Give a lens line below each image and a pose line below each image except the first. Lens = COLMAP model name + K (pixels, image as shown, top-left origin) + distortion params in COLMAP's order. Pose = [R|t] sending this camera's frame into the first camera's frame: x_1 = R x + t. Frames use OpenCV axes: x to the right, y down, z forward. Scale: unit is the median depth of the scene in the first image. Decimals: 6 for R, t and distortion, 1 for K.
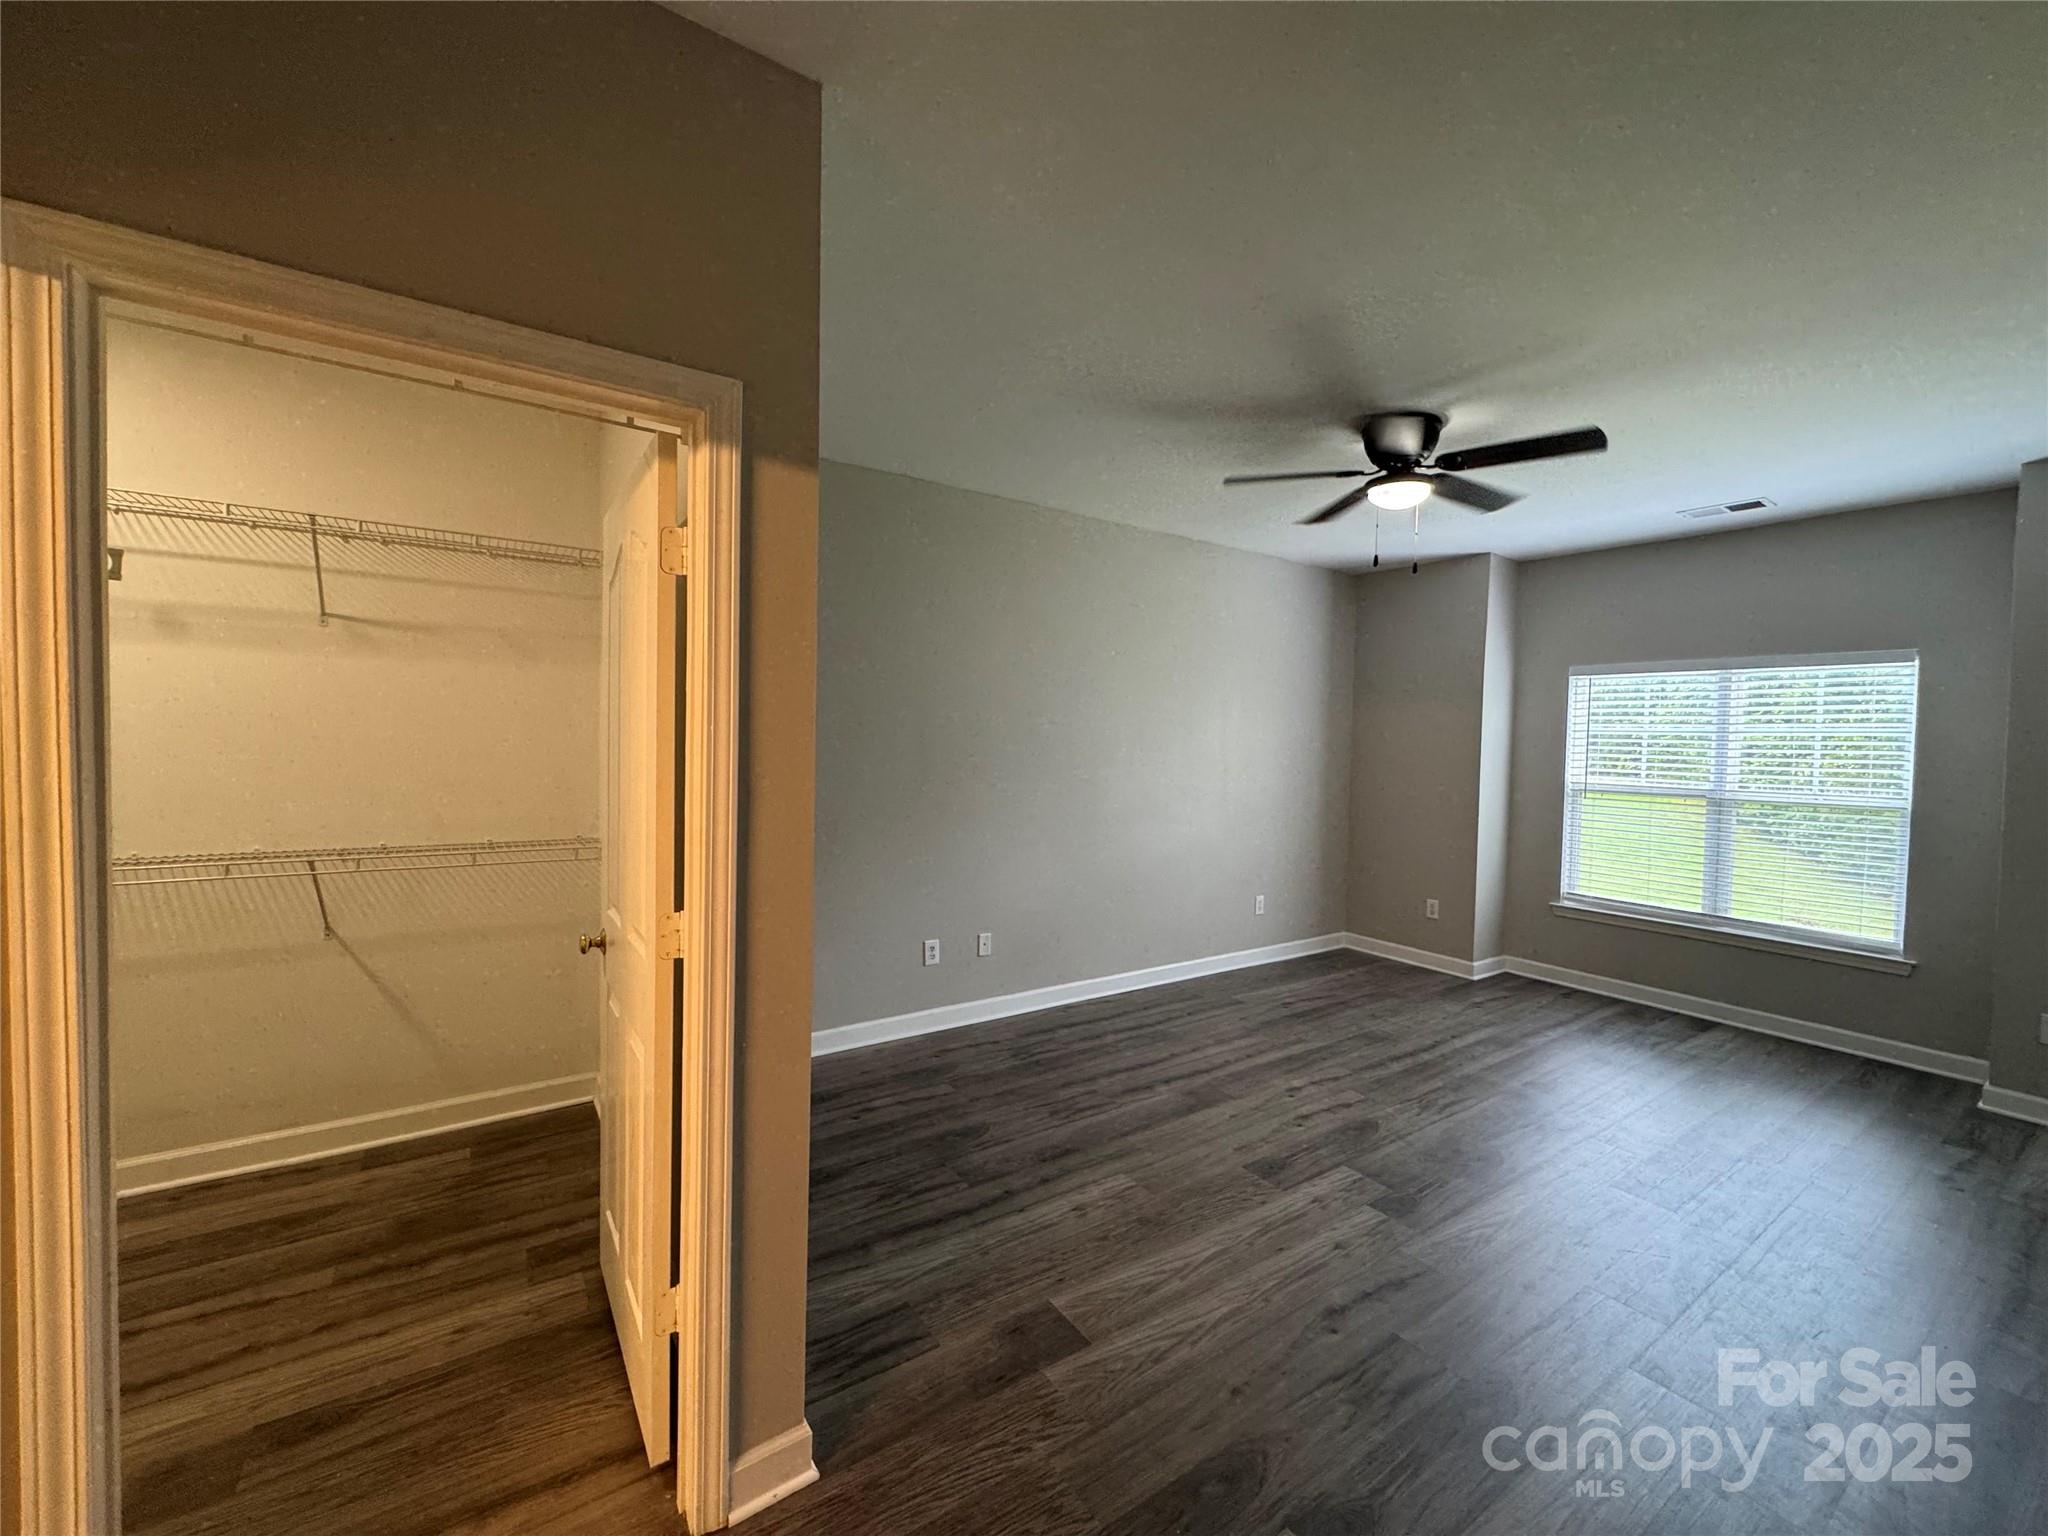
lens RADIAL K [[818.5, 0, 1026.6], [0, 818.5, 764.4], [0, 0, 1]] dist [-0.002157, 0.000138]
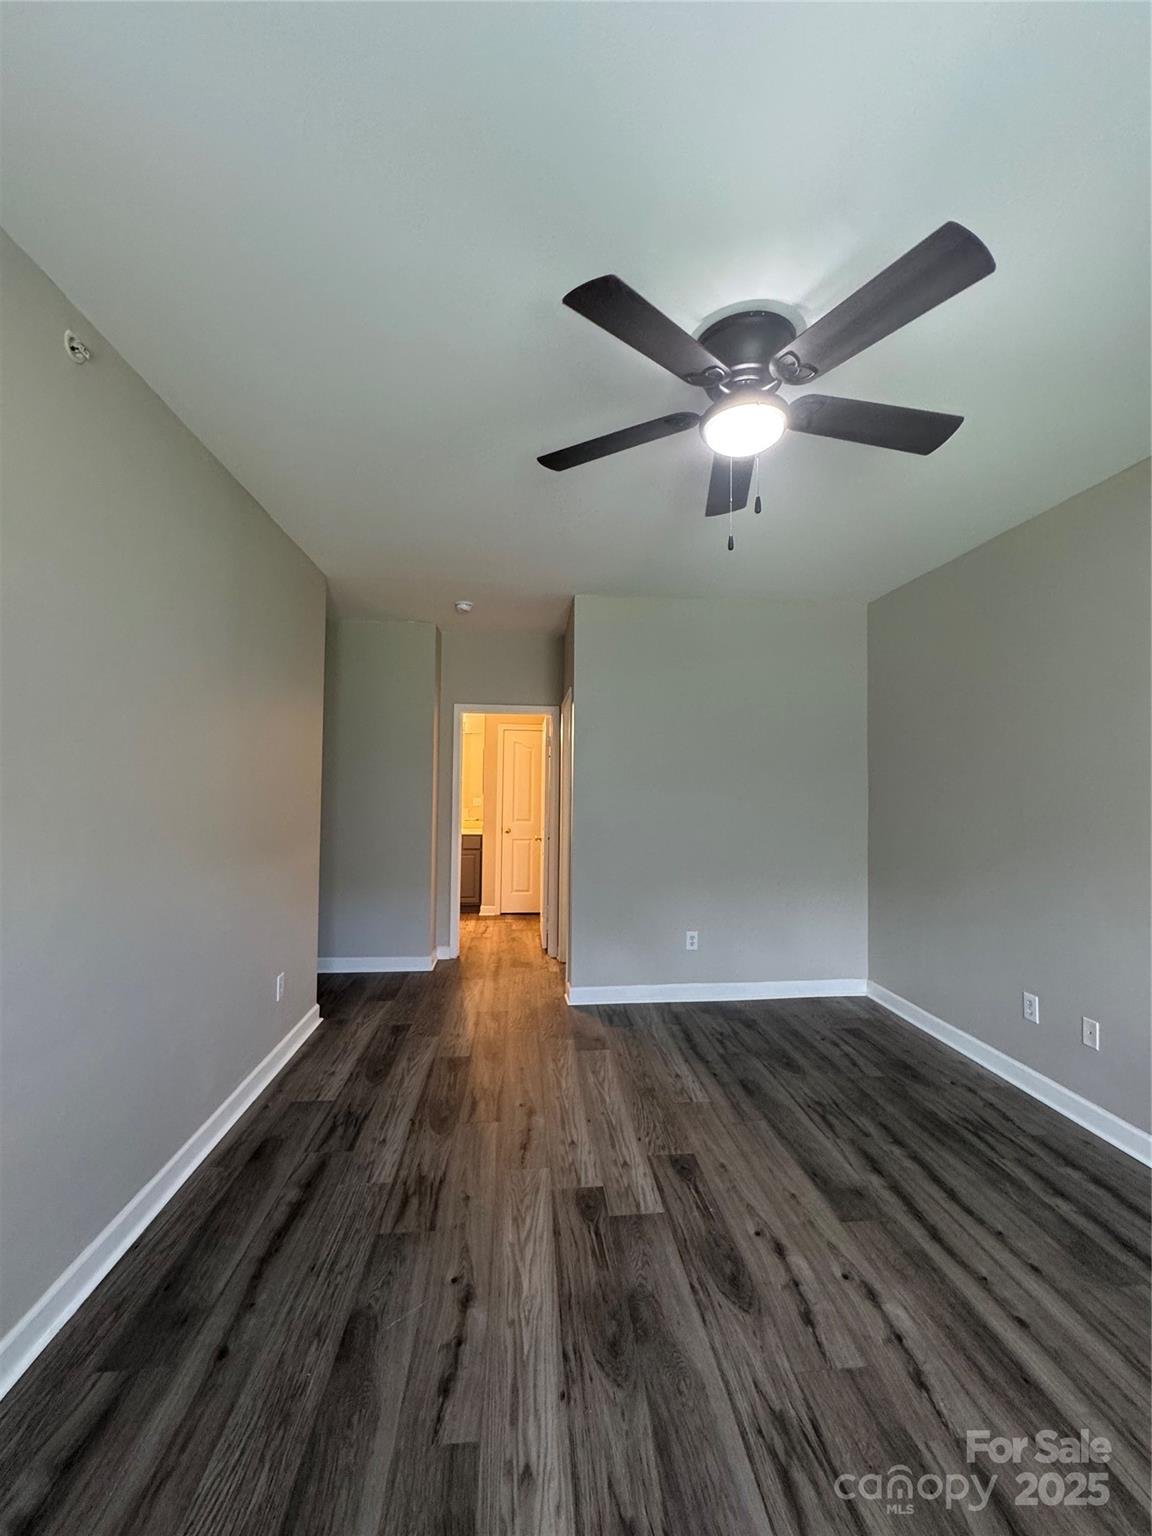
lens RADIAL K [[613.9, 0, 576.0], [0, 613.9, 768.0], [0, 0, 1]] dist [-0.002157, 0.000138]
pose [[-0.483128, -0.049442, -0.874152, 0.802879], [-0.046404, 0.998447, -0.030826, 0.000305], [0.874319, 0.025671, -0.484672, 0.916888]]
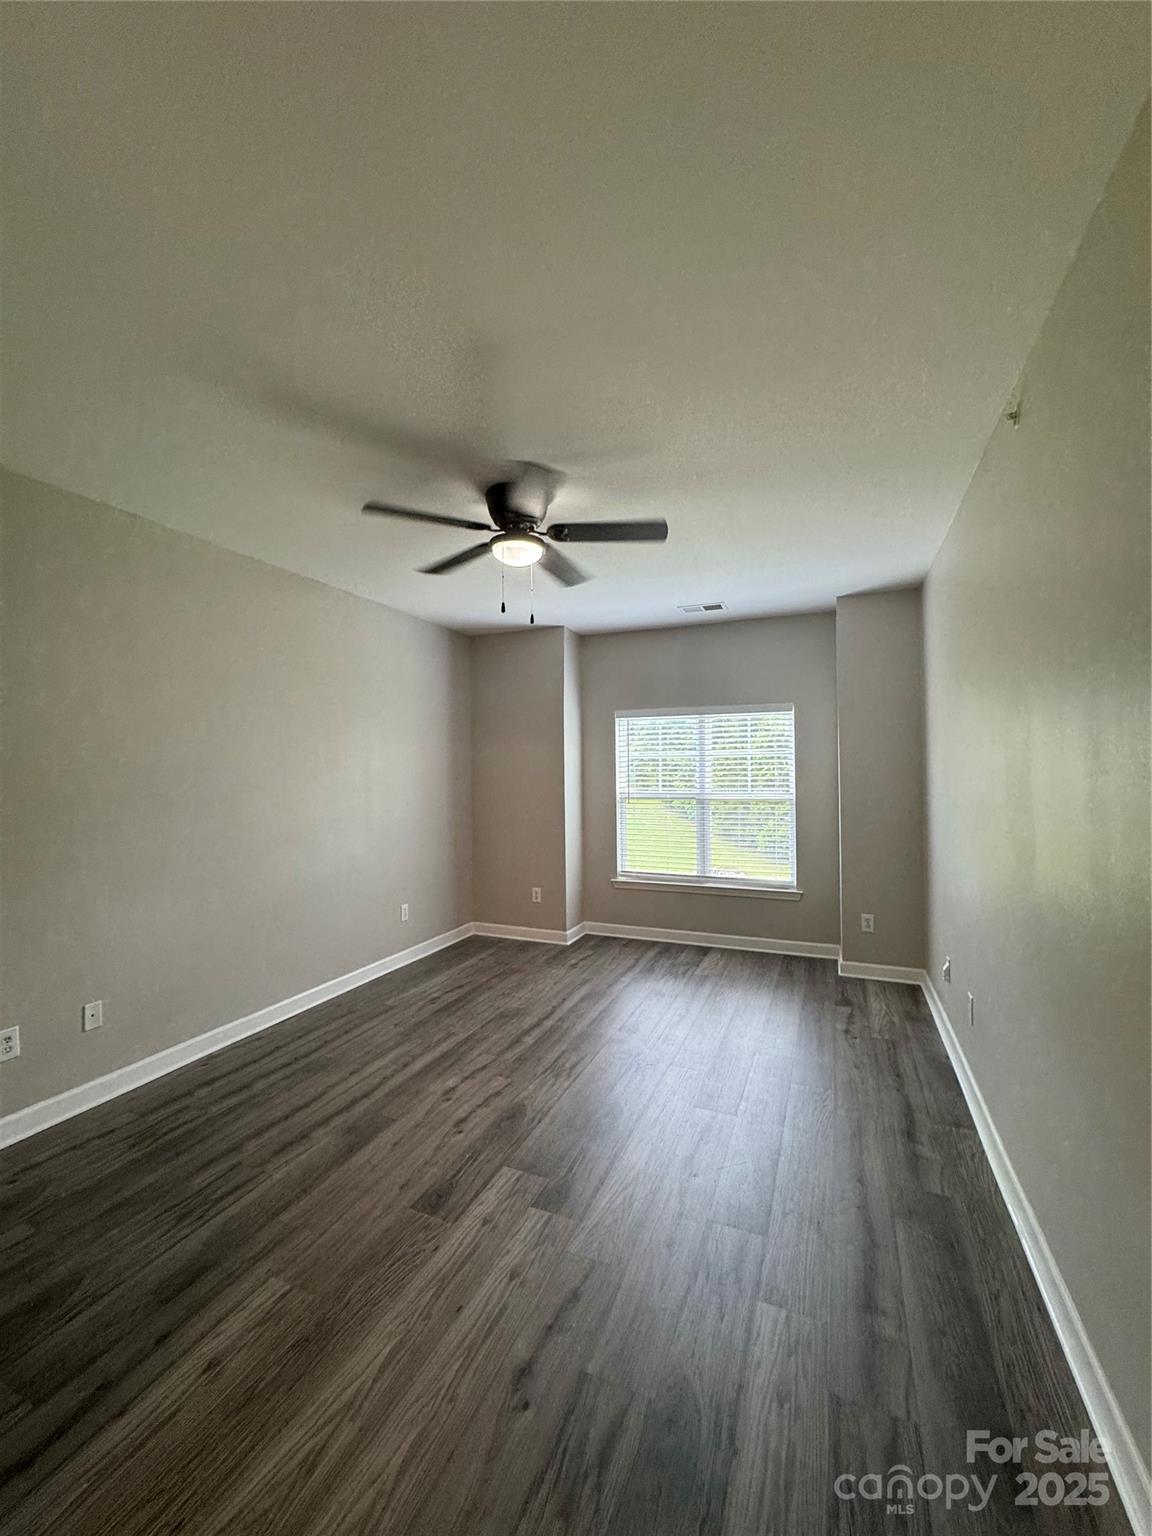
lens RADIAL K [[613.9, 0, 576.0], [0, 613.9, 768.0], [0, 0, 1]] dist [-0.002157, 0.000138]
pose [[0.840704, -0.026779, 0.540833, 0.036307], [0.043939, 0.998856, -0.018844, -0.005451], [-0.539710, 0.039606, 0.840919, 0.190705]]
